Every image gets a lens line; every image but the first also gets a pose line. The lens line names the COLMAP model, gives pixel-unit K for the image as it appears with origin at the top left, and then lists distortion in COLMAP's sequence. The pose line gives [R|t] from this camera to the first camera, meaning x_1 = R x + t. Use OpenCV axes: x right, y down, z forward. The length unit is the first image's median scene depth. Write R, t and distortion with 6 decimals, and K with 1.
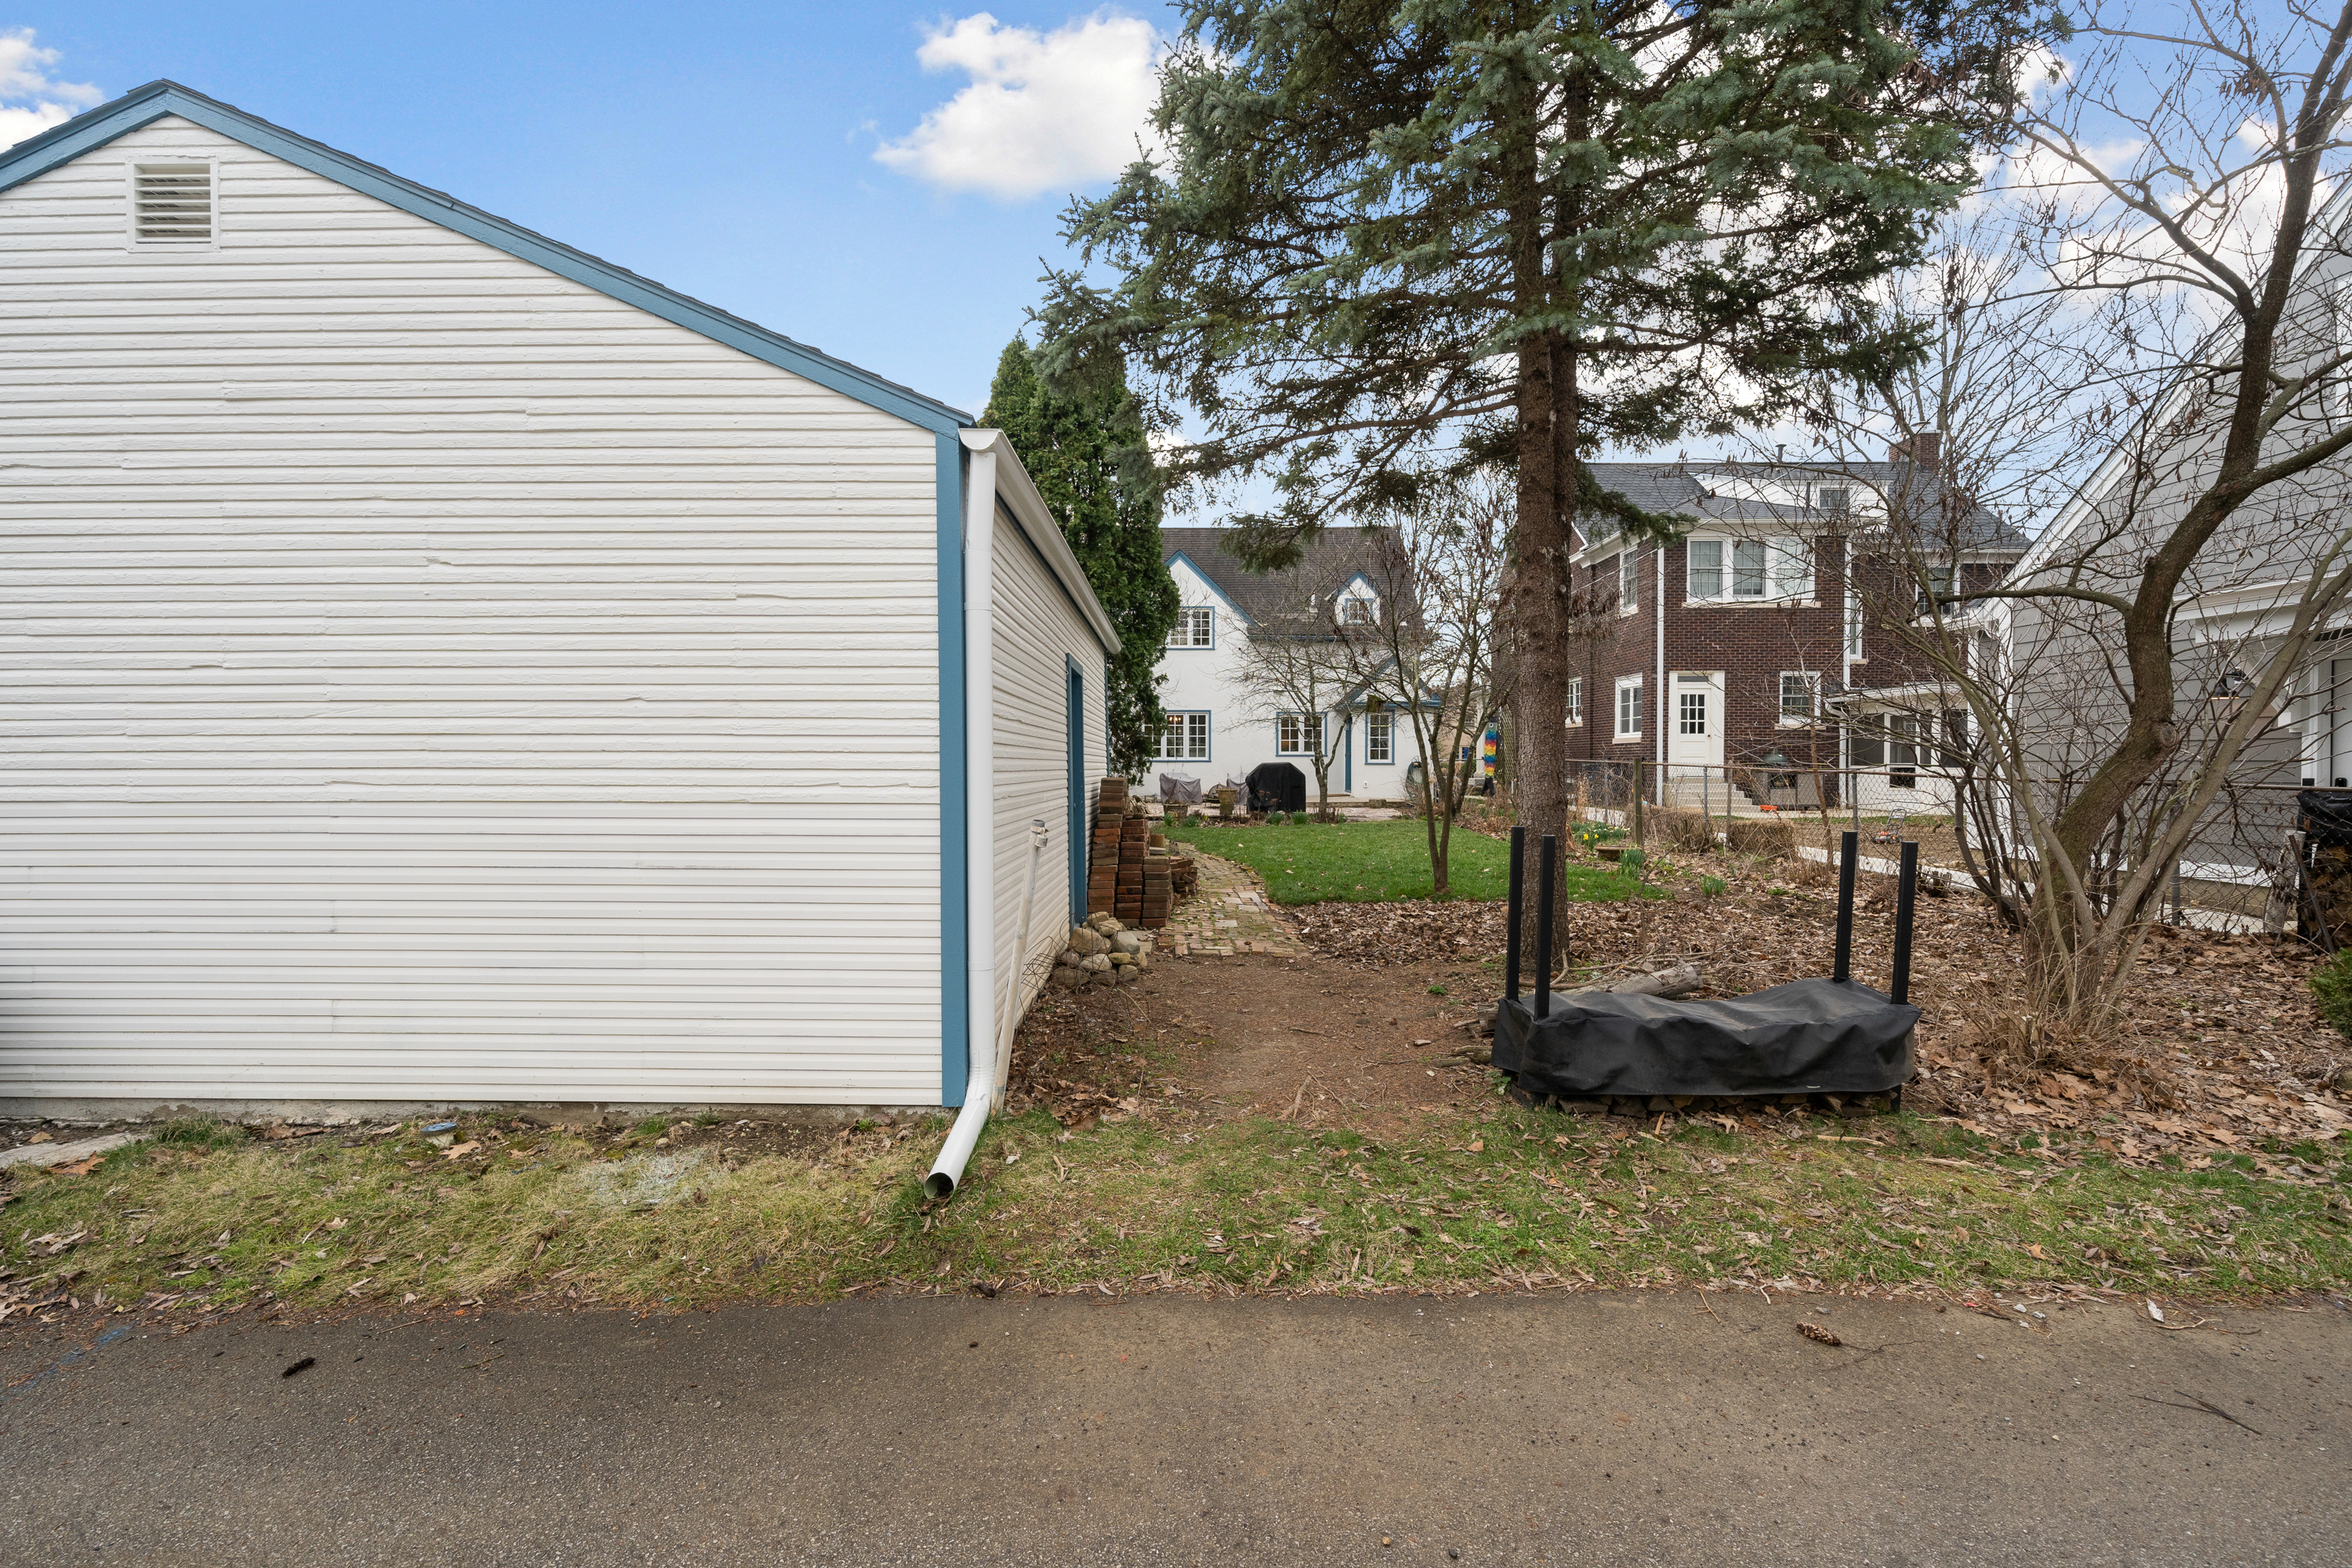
lens RADIAL K [[977.9, 0, 1175.7], [0, 977.9, 780.2], [0, 0, 1]] dist [-0.006083, 0.000097]
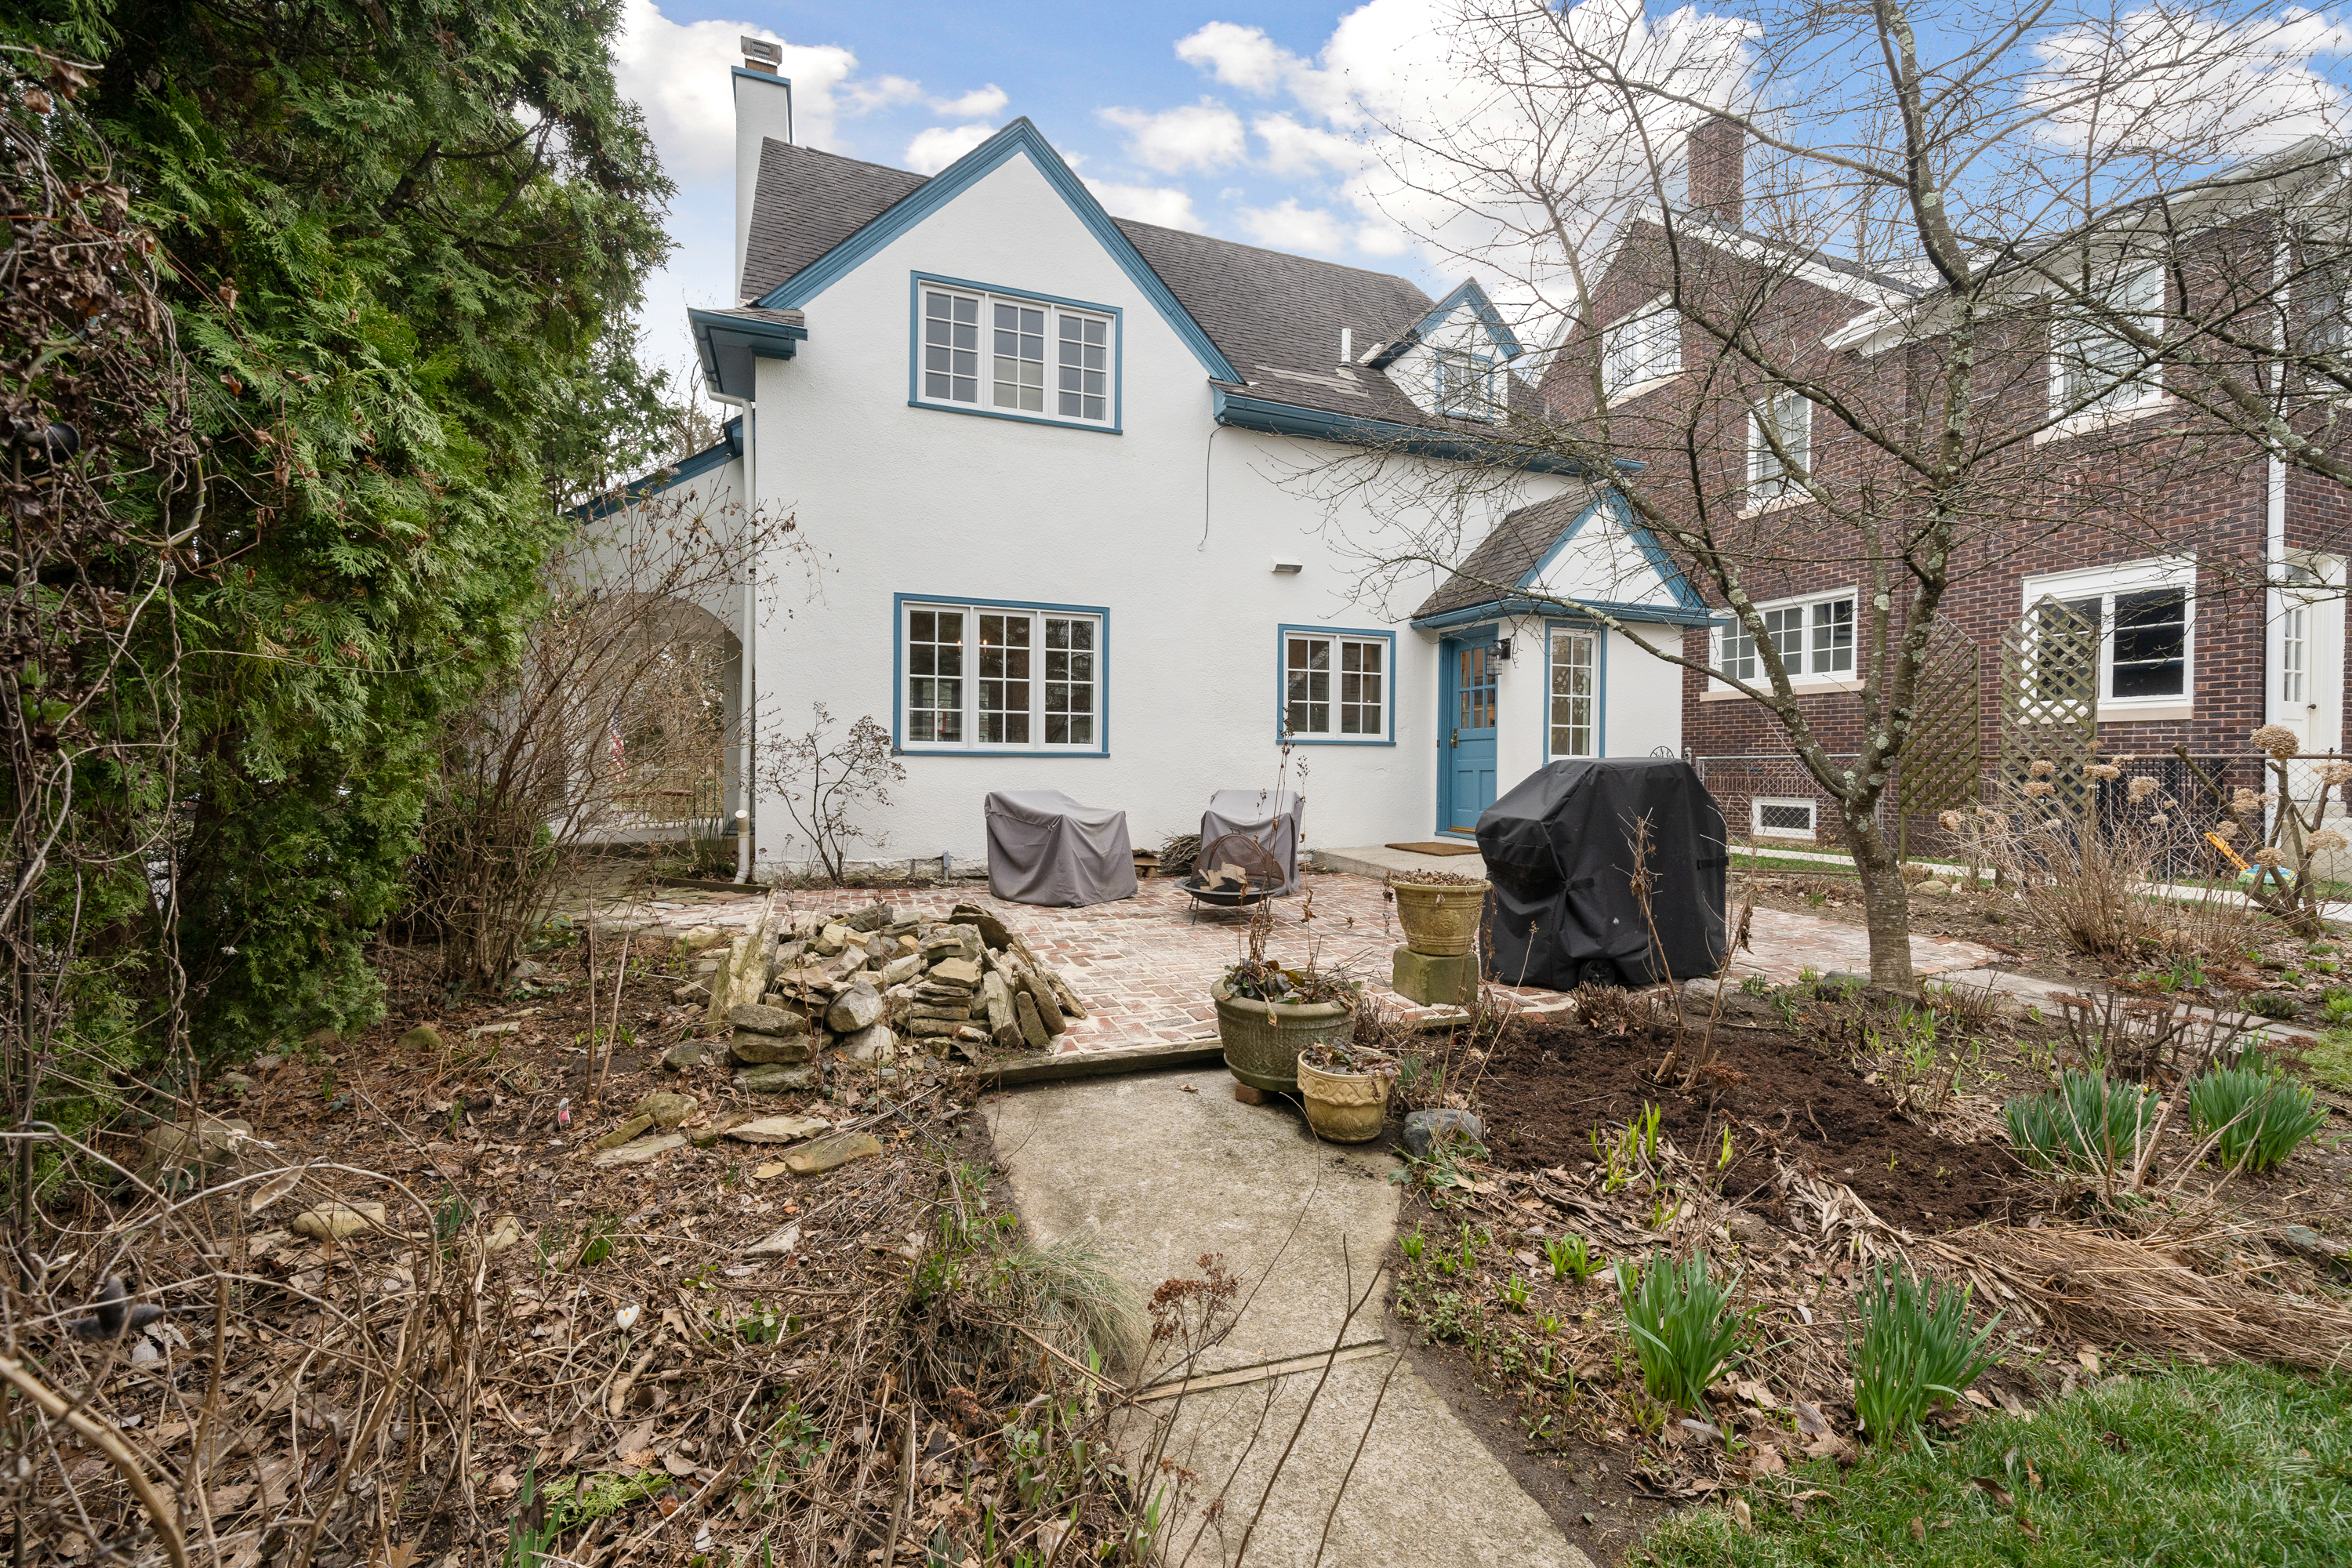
lens RADIAL K [[977.9, 0, 1161.6], [0, 977.9, 778.2], [0, 0, 1]] dist [-0.006083, 0.000097]
pose [[0.932704, 0.002520, 0.360635, -0.071343], [-0.000218, 0.999979, -0.006425, -0.009303], [-0.360644, 0.005914, 0.932685, 0.670192]]
